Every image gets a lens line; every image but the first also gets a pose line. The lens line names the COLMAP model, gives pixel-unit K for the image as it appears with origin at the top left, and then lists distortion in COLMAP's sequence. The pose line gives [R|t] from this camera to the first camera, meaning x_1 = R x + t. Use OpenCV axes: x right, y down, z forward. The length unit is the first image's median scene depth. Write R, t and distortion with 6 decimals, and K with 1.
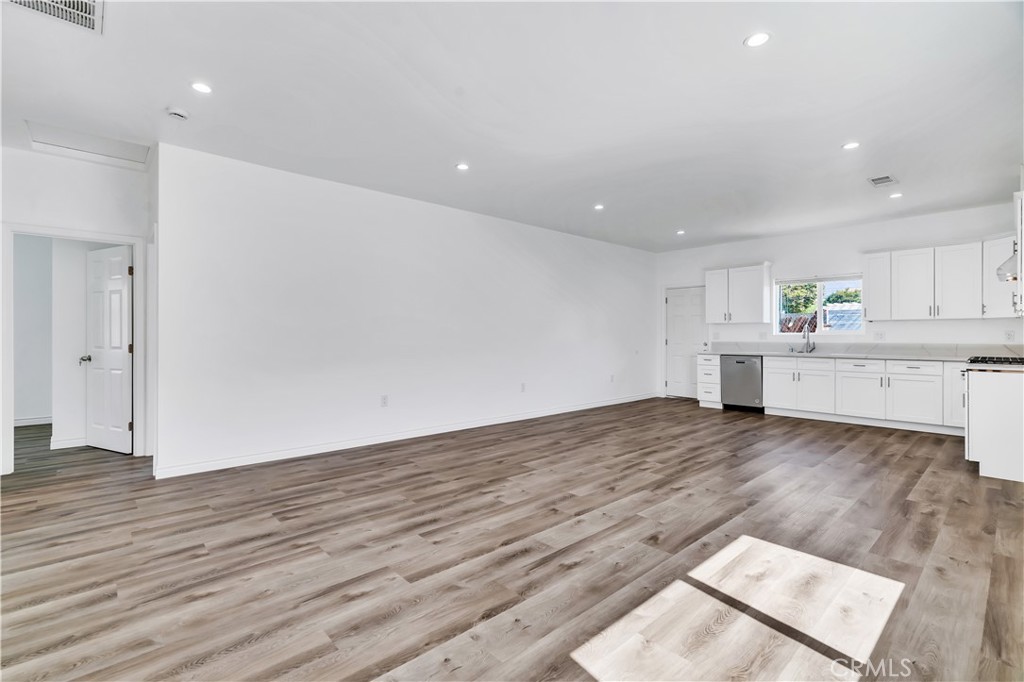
lens RADIAL K [[464.0, 0, 509.1], [0, 464.0, 341.2], [0, 0, 1]] dist [-0.001278, 0.000345]
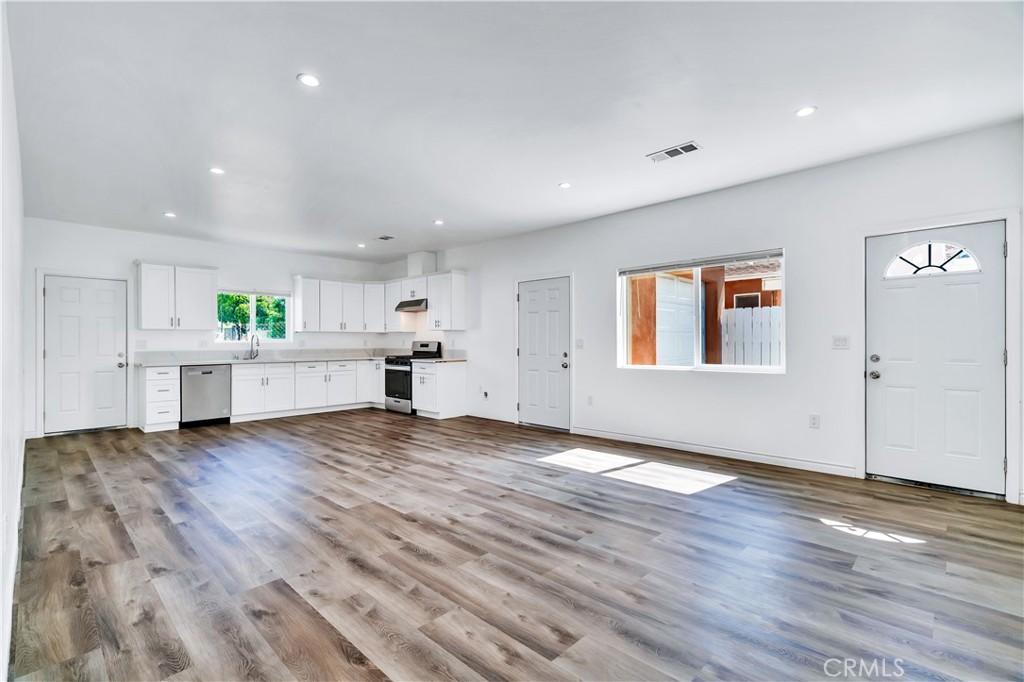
lens RADIAL K [[464.0, 0, 509.1], [0, 464.0, 341.2], [0, 0, 1]] dist [-0.001278, 0.000345]
pose [[-0.067622, 0.006285, 0.997691, -0.928550], [0.012566, 0.999906, -0.005447, -0.007764], [-0.997632, 0.012169, -0.067695, 0.944837]]
